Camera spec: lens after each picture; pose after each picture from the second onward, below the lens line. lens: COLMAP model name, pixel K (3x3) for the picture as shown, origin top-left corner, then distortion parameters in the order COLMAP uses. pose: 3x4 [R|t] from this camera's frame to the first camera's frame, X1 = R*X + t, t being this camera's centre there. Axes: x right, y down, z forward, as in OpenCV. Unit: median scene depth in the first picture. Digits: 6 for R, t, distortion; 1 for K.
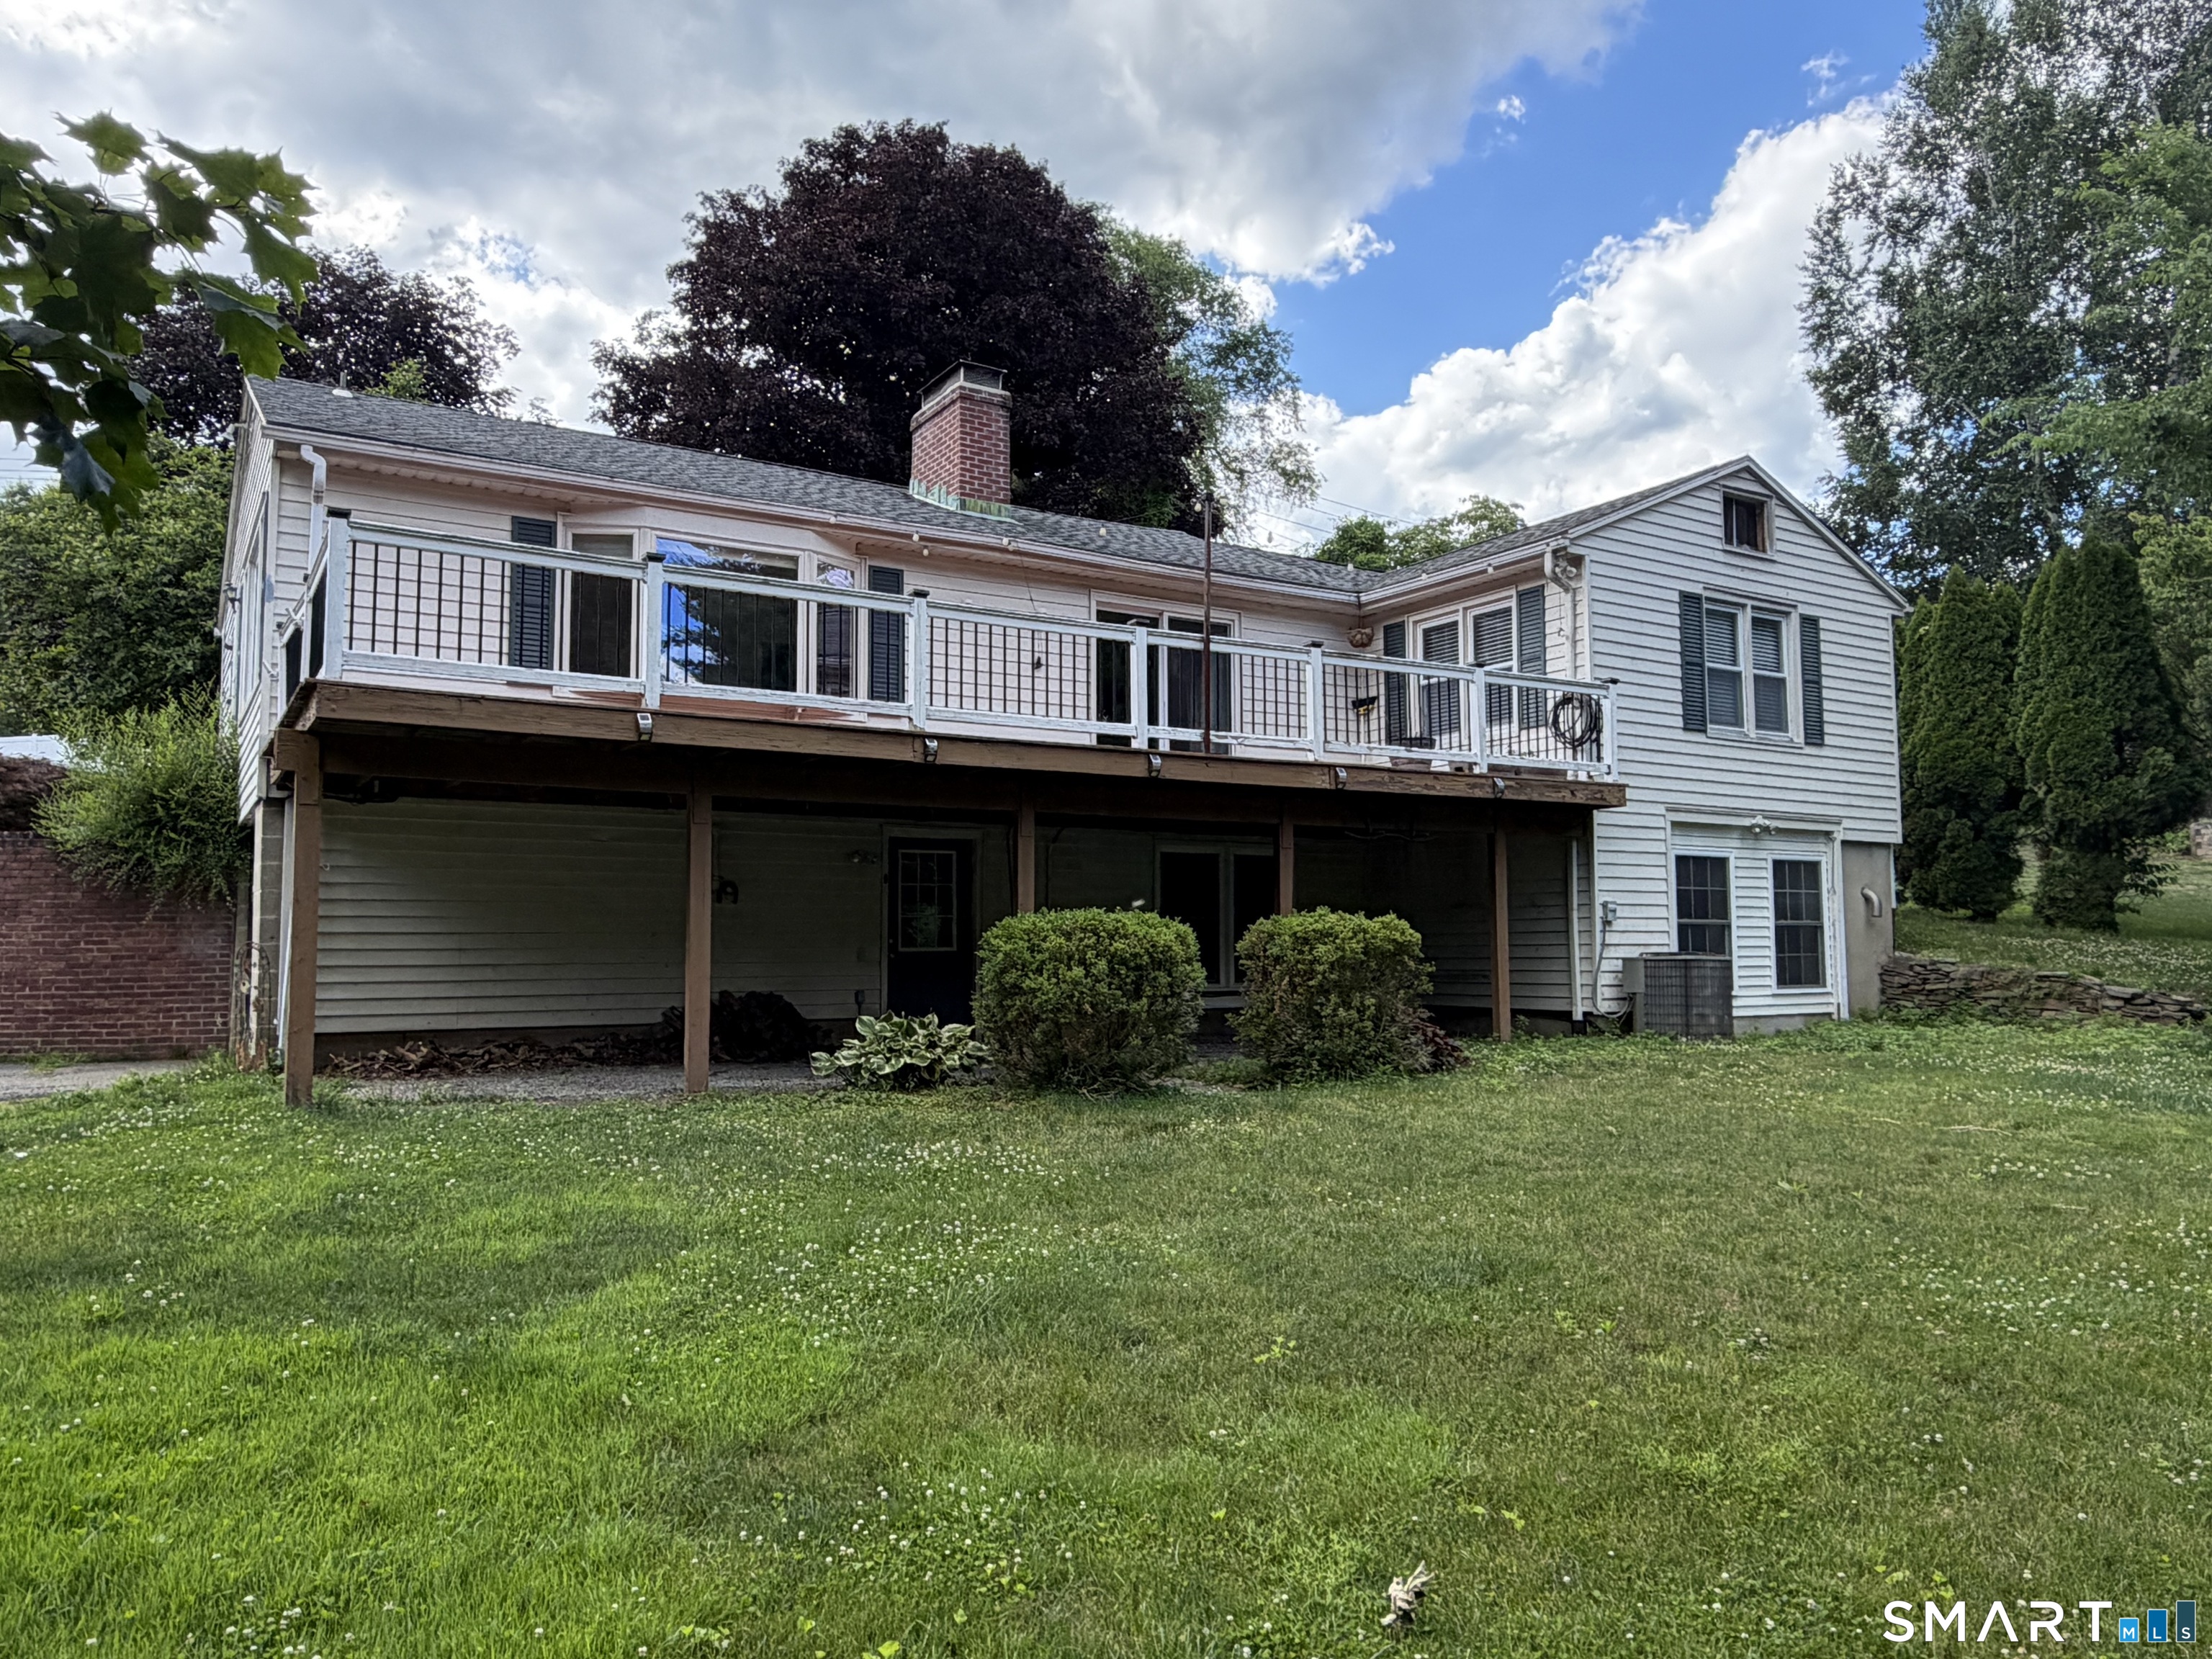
lens RADIAL K [[1514.5, 0, 1109.9], [0, 1514.5, 832.2], [0, 0, 1]] dist [-0.003338, 0.000874]
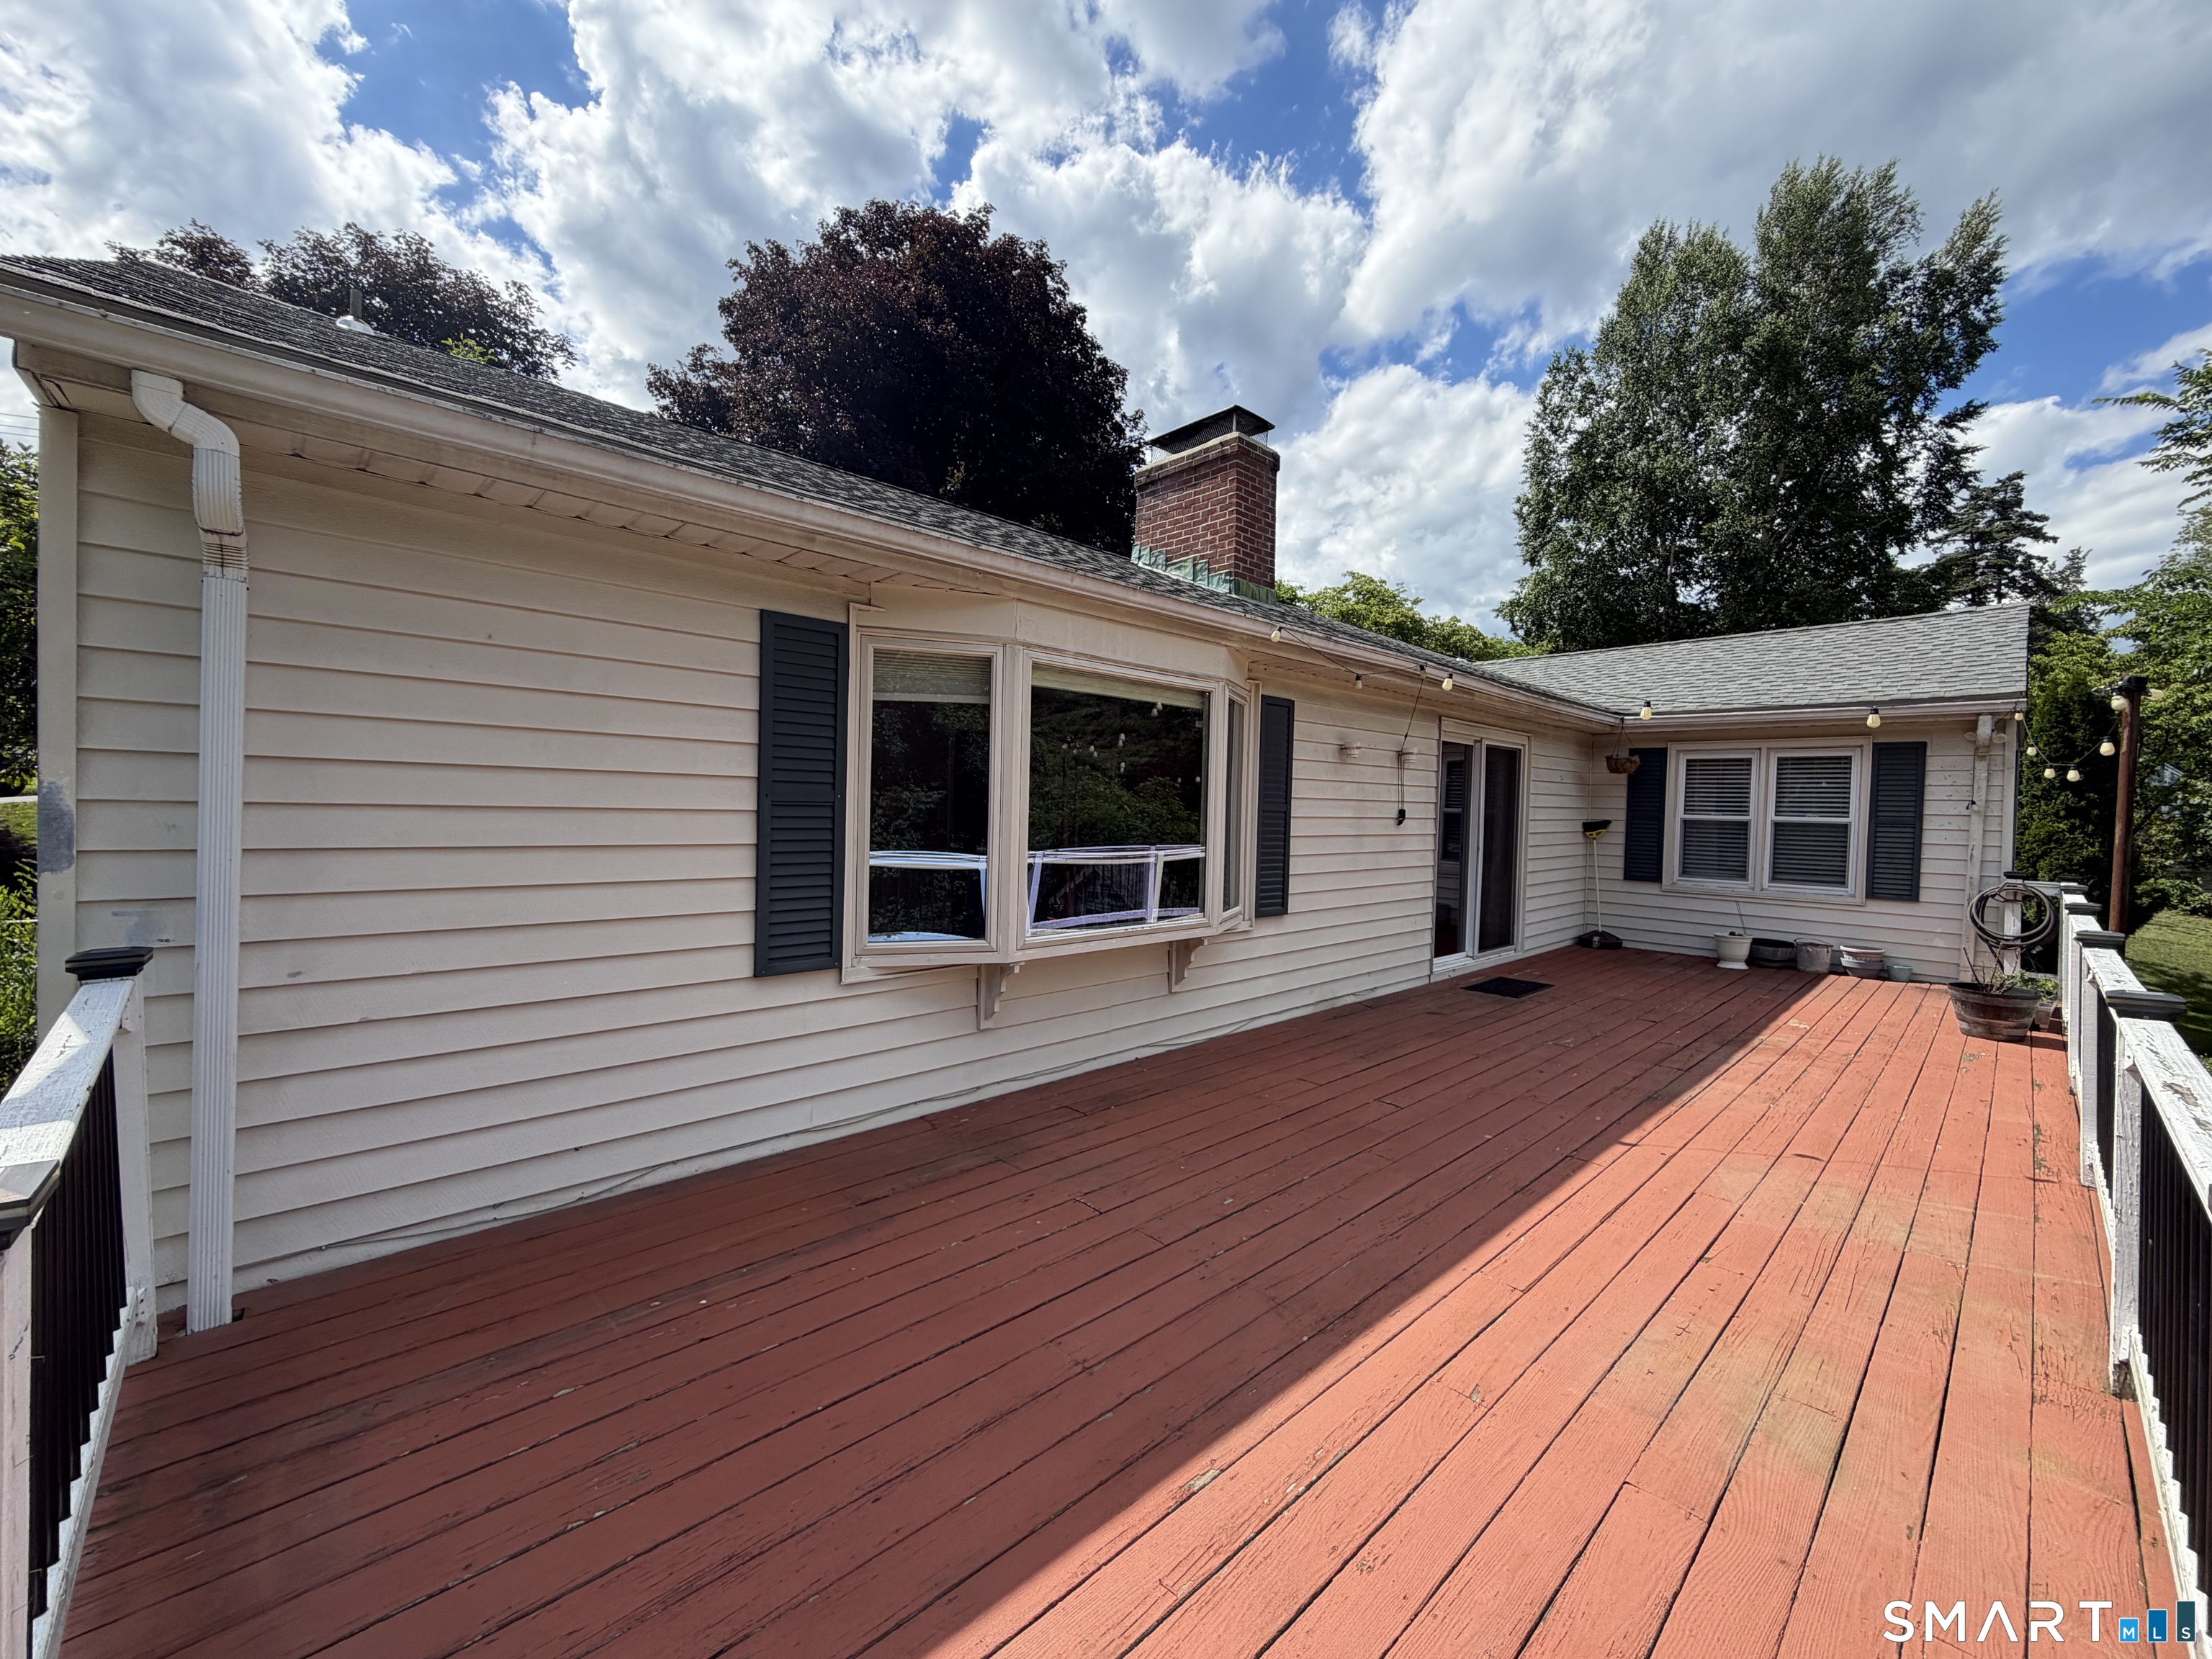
lens RADIAL K [[882.4, 0, 1098.9], [0, 882.4, 821.3], [0, 0, 1]] dist [0.001953, -0.000235]
pose [[0.981327, 0.029263, 0.190106, -0.135936], [-0.047718, 0.994500, 0.093236, -0.069451], [-0.186332, -0.100566, 0.977326, 0.282592]]
